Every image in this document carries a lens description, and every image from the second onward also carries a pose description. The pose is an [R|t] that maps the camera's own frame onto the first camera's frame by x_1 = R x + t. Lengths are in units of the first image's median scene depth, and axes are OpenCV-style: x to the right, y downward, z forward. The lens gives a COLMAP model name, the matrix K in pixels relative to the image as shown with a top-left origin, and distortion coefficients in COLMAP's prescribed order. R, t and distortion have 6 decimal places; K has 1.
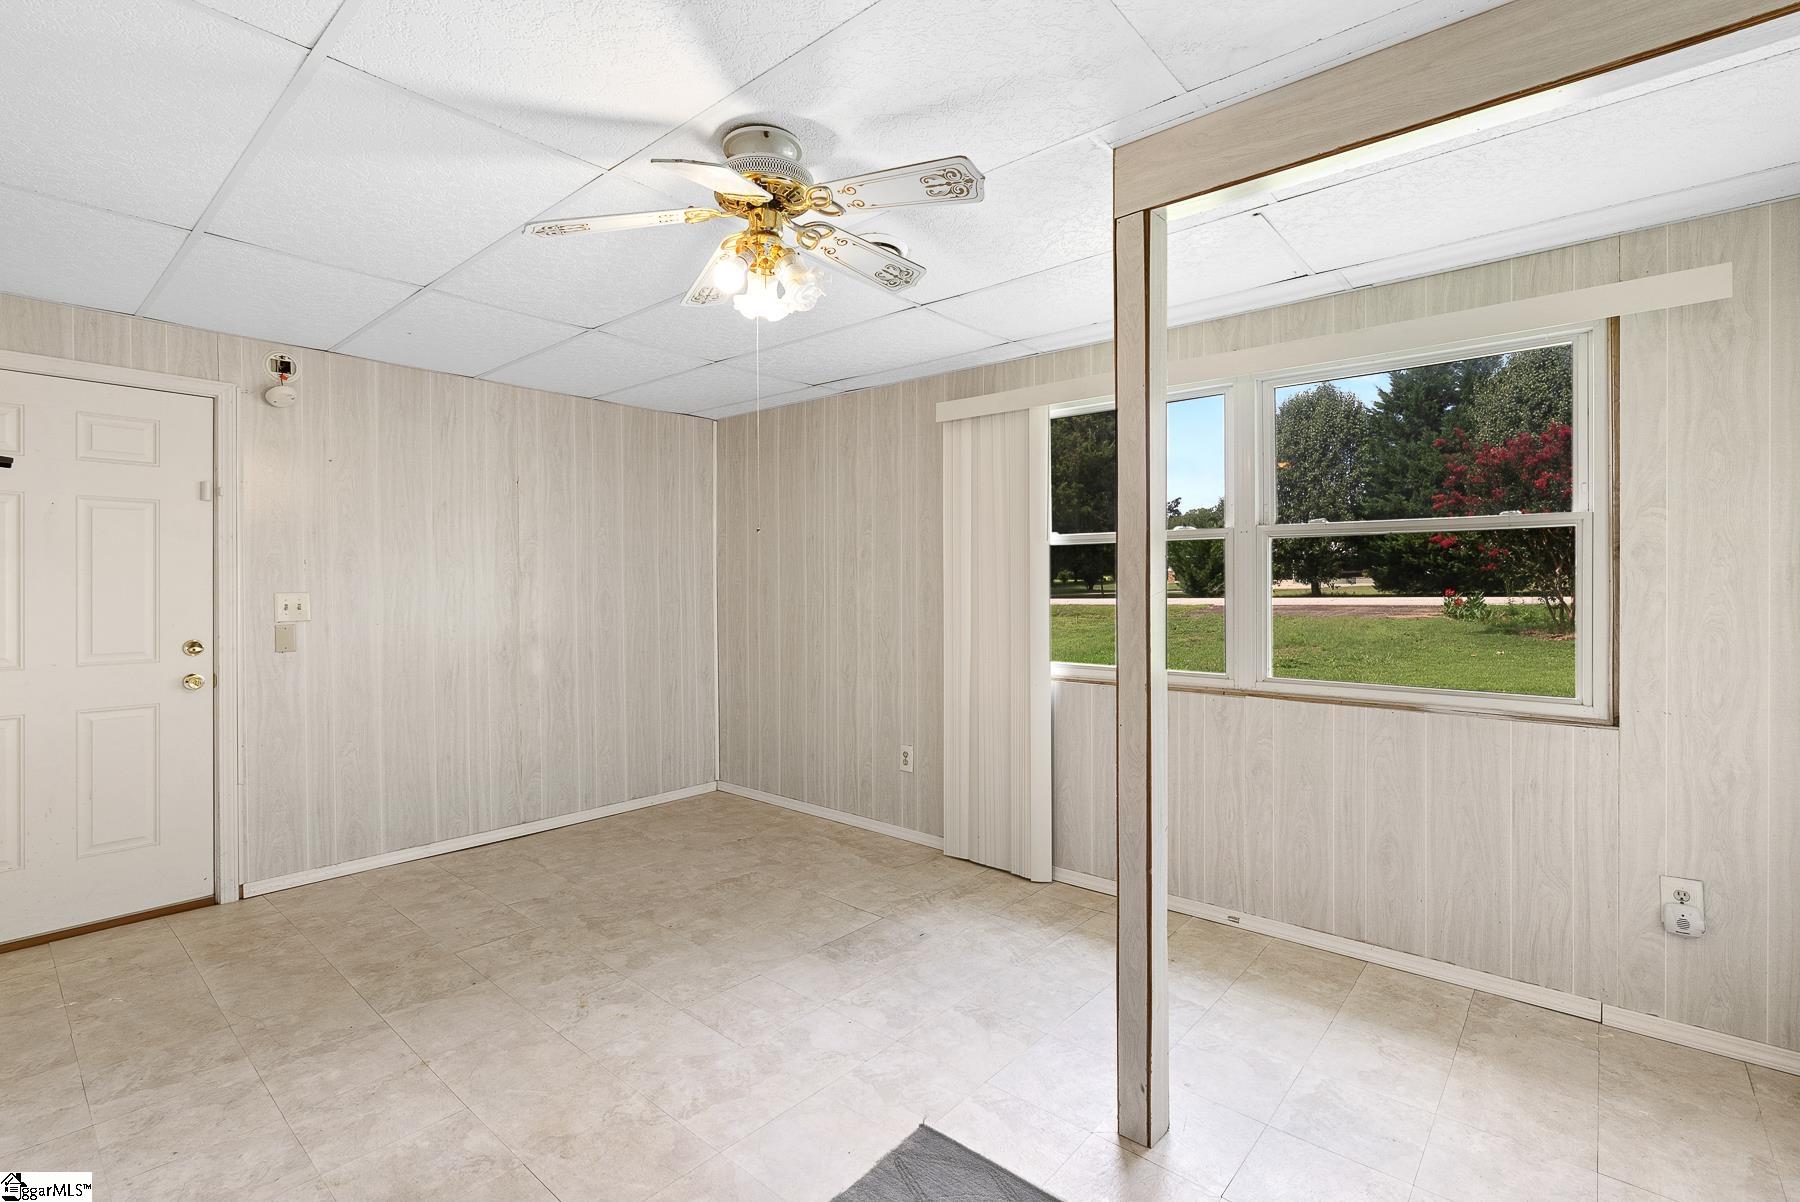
lens RADIAL K [[818.0, 0, 899.2], [0, 818.0, 590.4], [0, 0, 1]] dist [-0.009827, 0.002894]
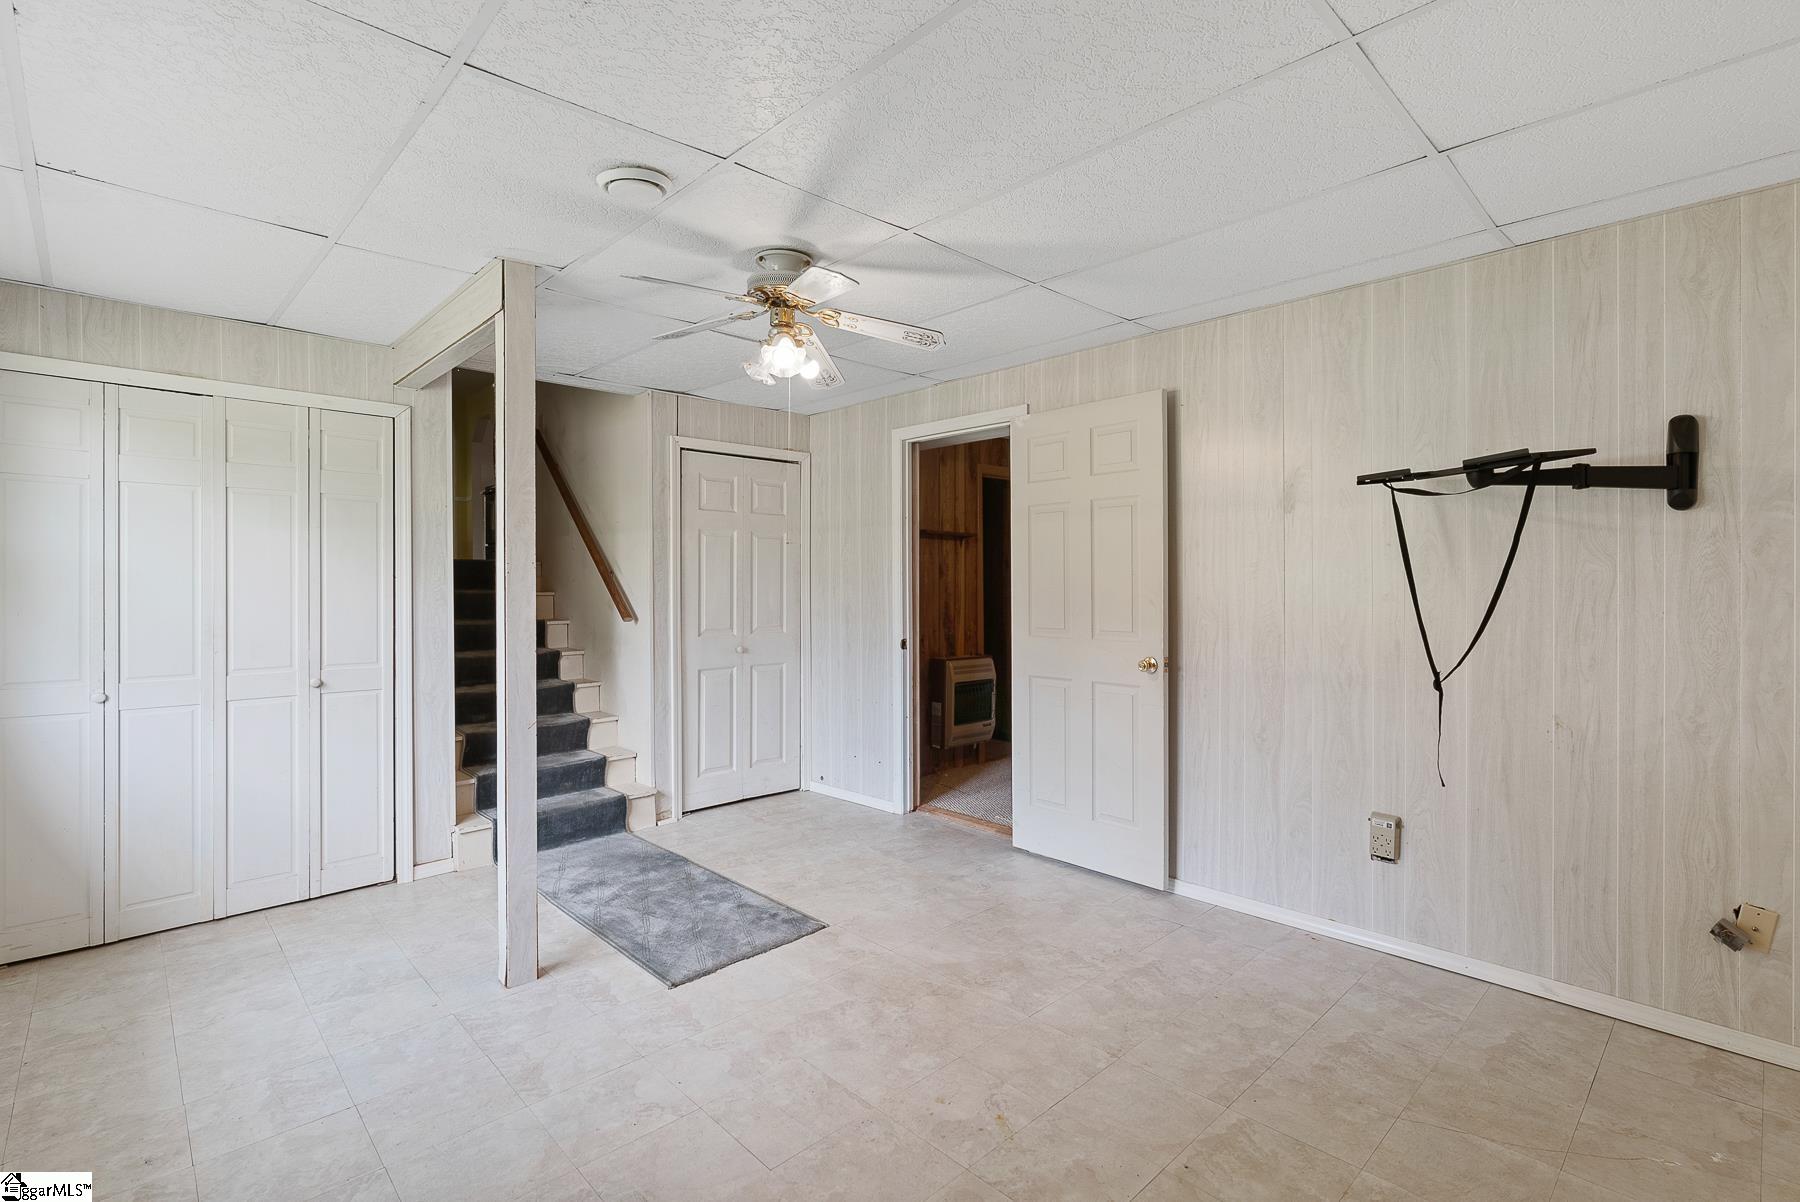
lens RADIAL K [[818.0, 0, 899.9], [0, 818.0, 589.0], [0, 0, 1]] dist [-0.009827, 0.002894]
pose [[-0.995594, 0.003599, 0.093697, -0.408626], [0.005213, 0.999842, 0.016986, -0.015031], [-0.093621, 0.017400, -0.995456, 1.981415]]
